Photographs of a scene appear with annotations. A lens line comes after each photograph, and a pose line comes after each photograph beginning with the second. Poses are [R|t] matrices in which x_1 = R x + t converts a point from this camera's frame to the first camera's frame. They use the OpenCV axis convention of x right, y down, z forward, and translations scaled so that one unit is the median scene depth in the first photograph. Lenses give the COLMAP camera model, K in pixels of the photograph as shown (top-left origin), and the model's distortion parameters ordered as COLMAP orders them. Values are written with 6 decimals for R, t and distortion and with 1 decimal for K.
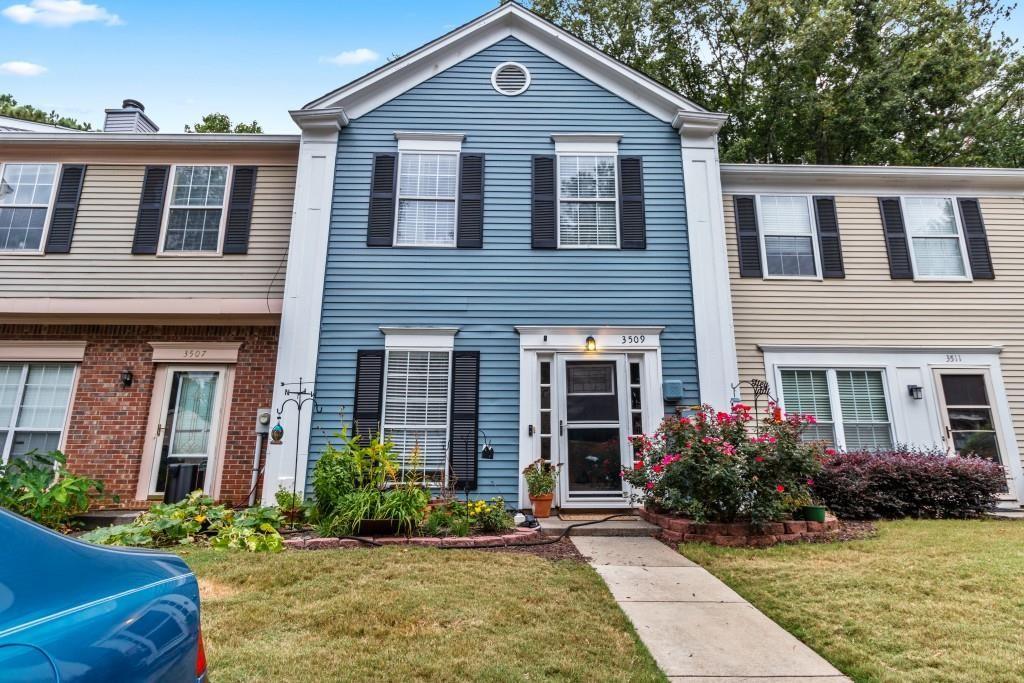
lens RADIAL K [[529.6, 0, 514.9], [0, 529.6, 340.5], [0, 0, 1]] dist [-0.005518, 0.000201]
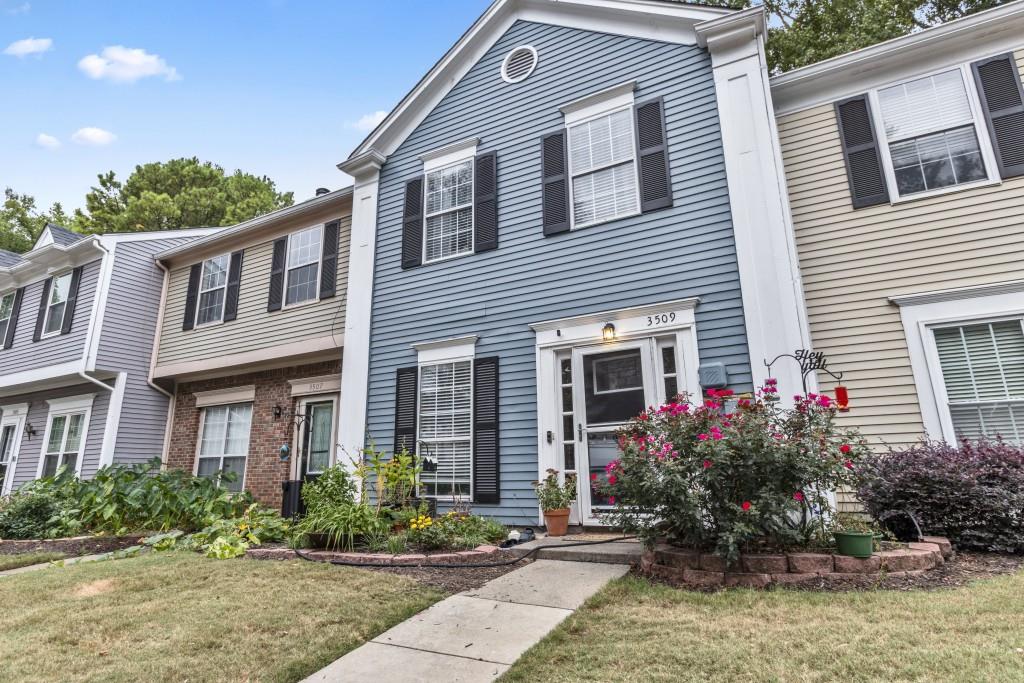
lens RADIAL K [[529.6, 0, 514.5], [0, 529.6, 340.7], [0, 0, 1]] dist [-0.005518, 0.000201]
pose [[0.879980, -0.134477, -0.455577, 0.371496], [0.127171, 0.990775, -0.046816, 0.038450], [0.457670, -0.016739, 0.888965, 0.161143]]
